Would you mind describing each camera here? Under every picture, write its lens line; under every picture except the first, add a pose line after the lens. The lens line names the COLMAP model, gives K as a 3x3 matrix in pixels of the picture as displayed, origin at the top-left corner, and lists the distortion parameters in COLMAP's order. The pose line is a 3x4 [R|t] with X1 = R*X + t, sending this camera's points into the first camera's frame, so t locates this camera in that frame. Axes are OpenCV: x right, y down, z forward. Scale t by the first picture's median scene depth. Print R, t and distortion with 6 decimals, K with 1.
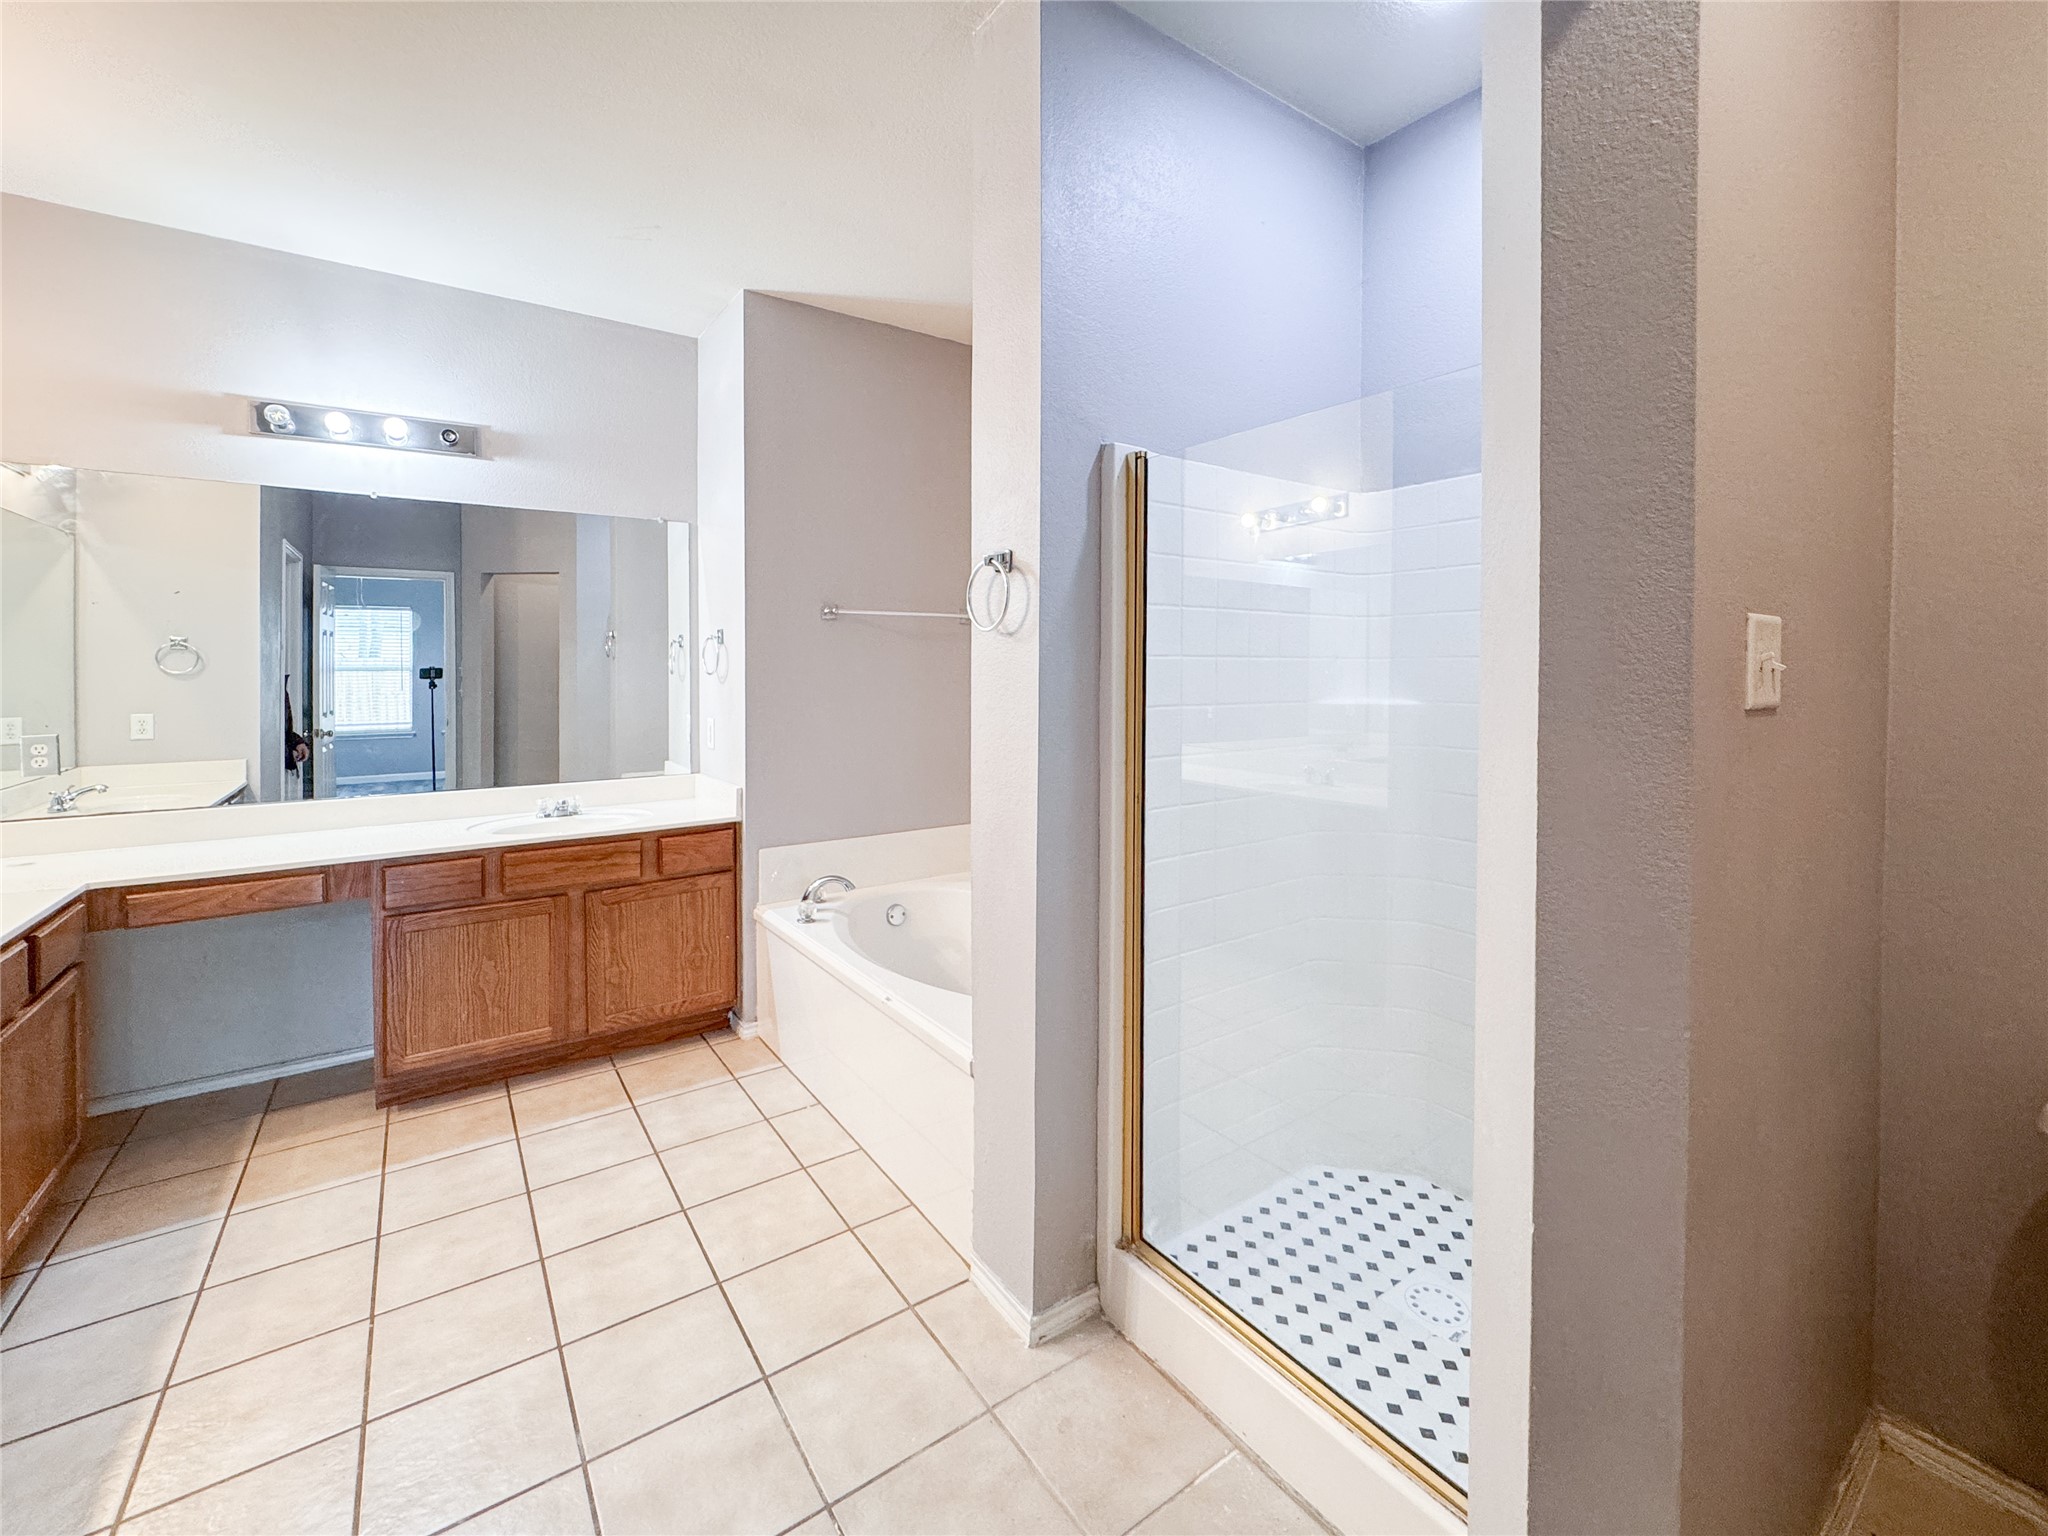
lens RADIAL K [[825.3, 0, 962.6], [0, 825.3, 677.3], [0, 0, 1]] dist [-0.004461, -0.000298]
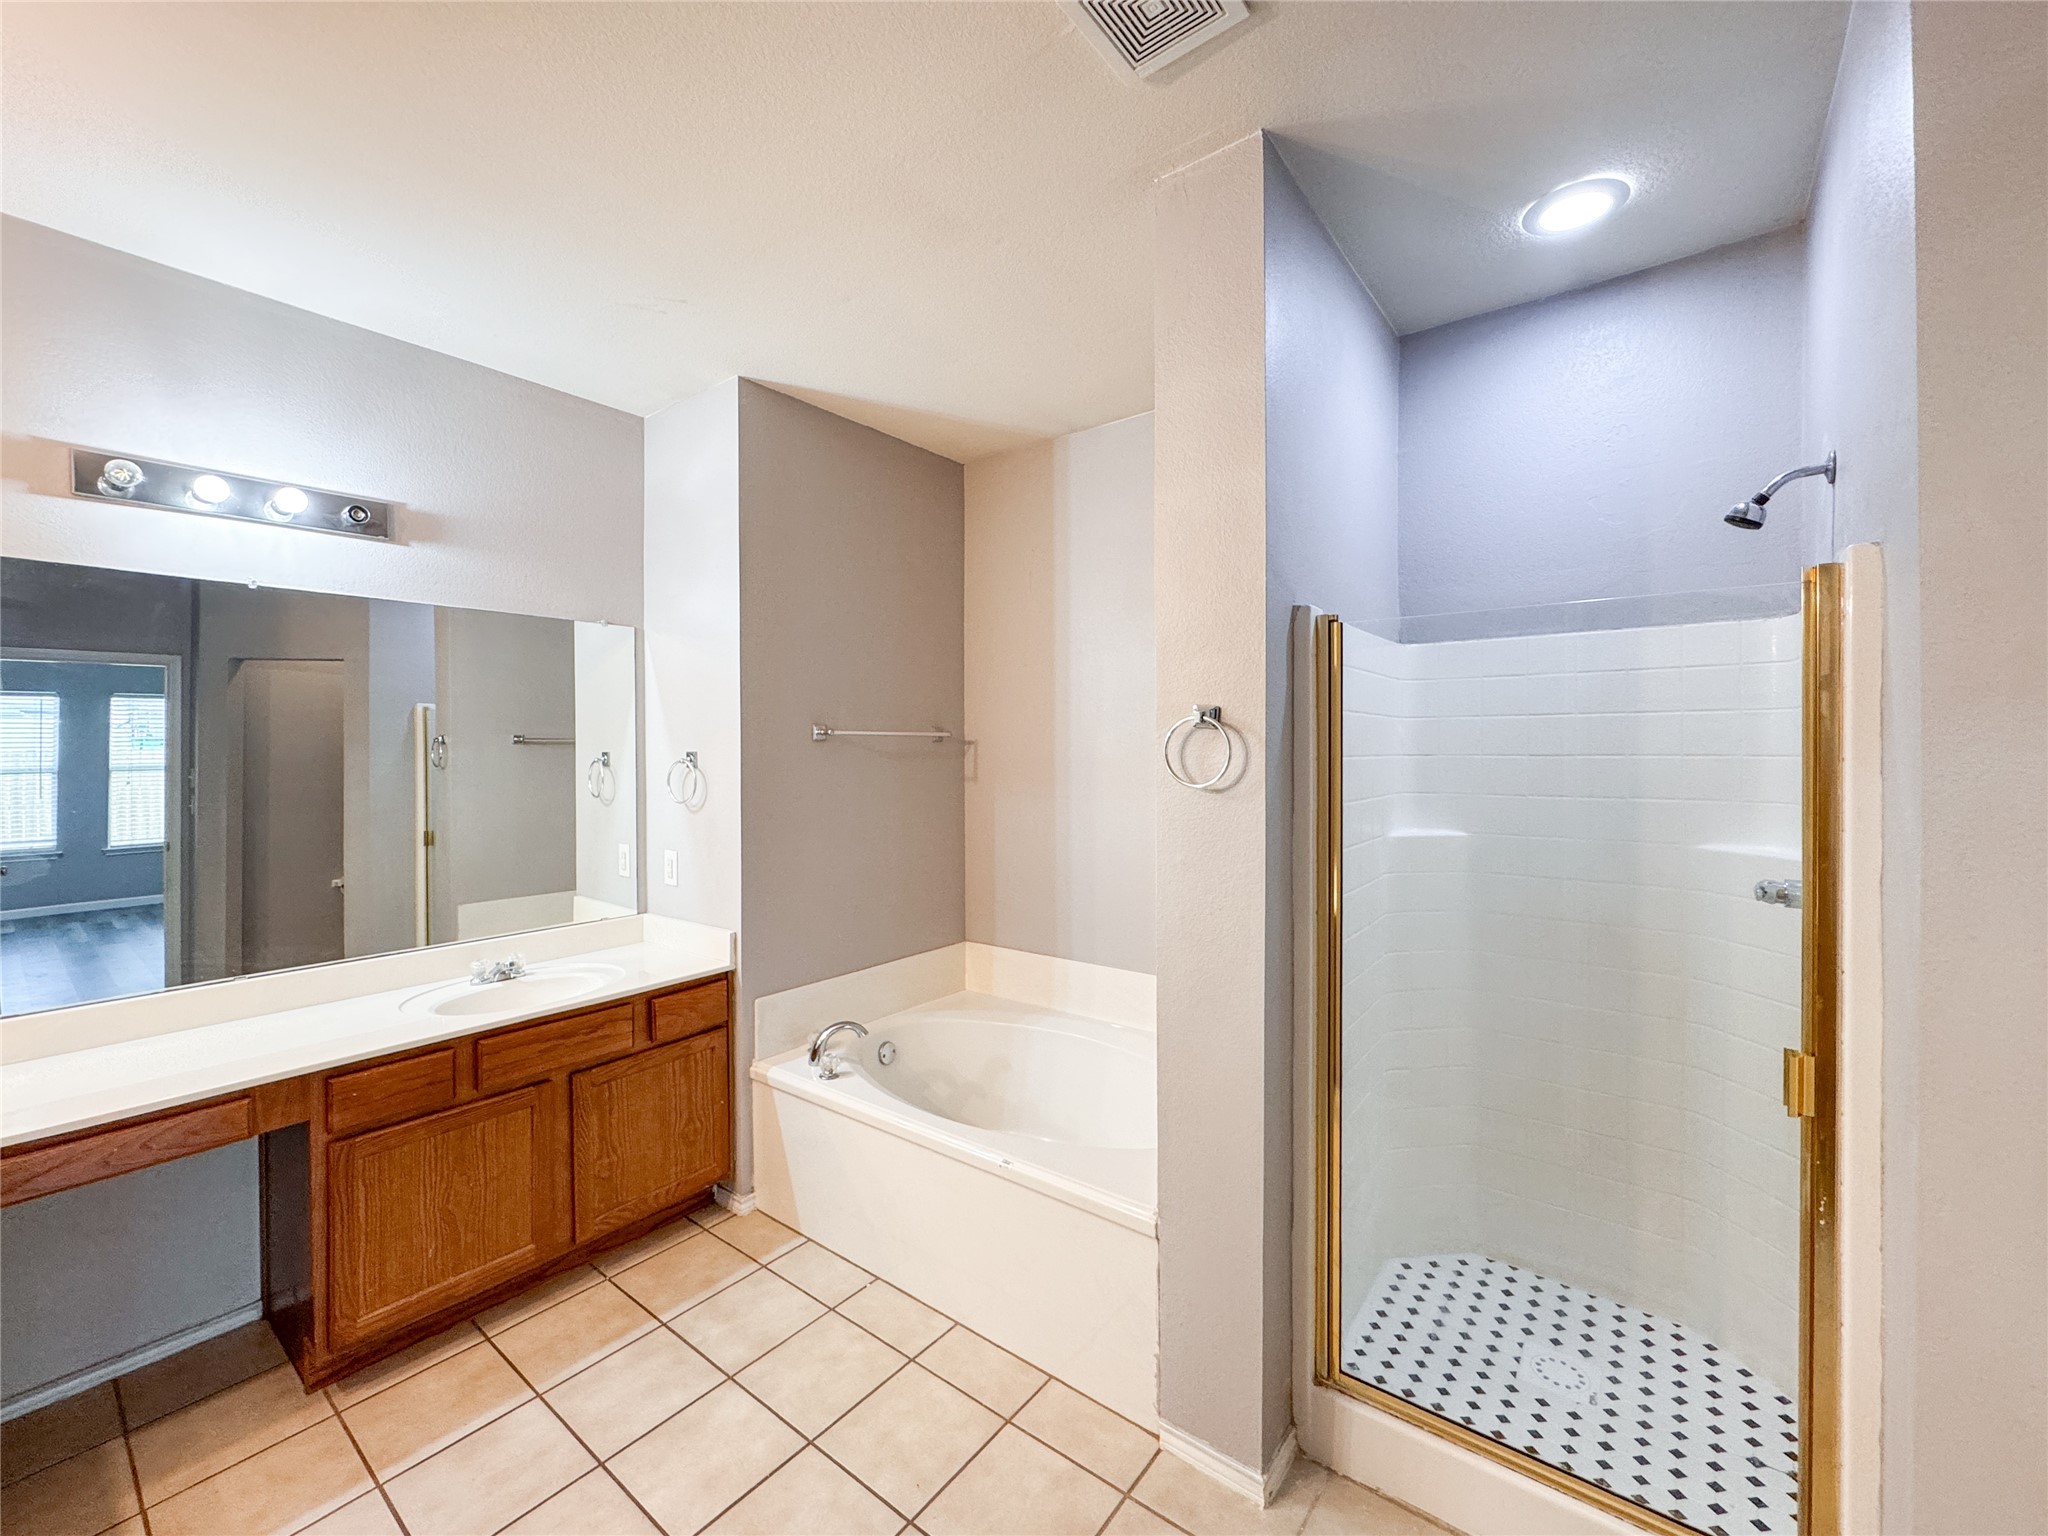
lens RADIAL K [[825.3, 0, 951.0], [0, 825.3, 750.0], [0, 0, 1]] dist [-0.004461, -0.000298]
pose [[0.957663, -0.004401, 0.287857, -0.335648], [0.007486, 0.999926, -0.009618, -0.058682], [-0.287793, 0.011366, 0.957625, 0.085696]]
